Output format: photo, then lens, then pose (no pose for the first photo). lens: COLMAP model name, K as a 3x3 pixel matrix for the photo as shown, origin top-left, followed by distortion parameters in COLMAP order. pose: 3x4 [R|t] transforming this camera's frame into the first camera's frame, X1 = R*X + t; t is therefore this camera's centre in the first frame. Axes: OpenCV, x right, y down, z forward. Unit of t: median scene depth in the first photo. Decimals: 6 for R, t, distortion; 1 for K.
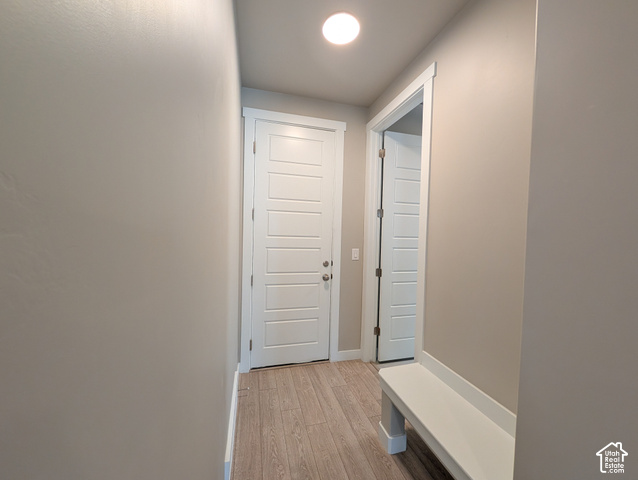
lens RADIAL K [[246.5, 0, 319.0], [0, 246.5, 240.0], [0, 0, 1]] dist [-0.000638, -0.000038]
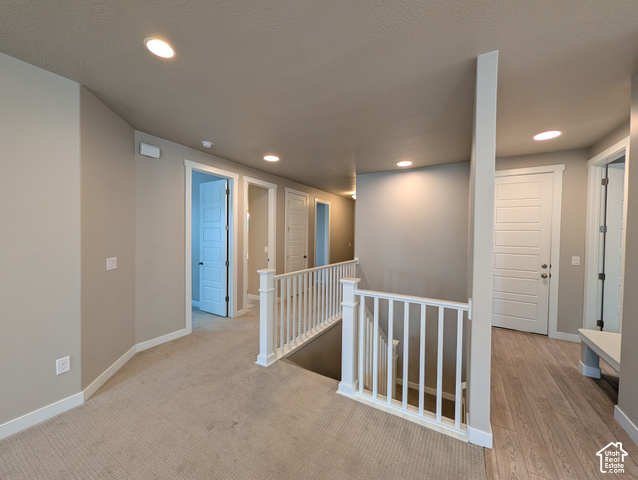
lens RADIAL K [[246.5, 0, 319.0], [0, 246.5, 240.0], [0, 0, 1]] dist [-0.000638, -0.000038]
pose [[0.698088, -0.001357, -0.716011, 0.136952], [-0.028023, 0.999180, -0.029215, 0.023771], [0.715464, 0.040459, 0.697477, -0.927156]]
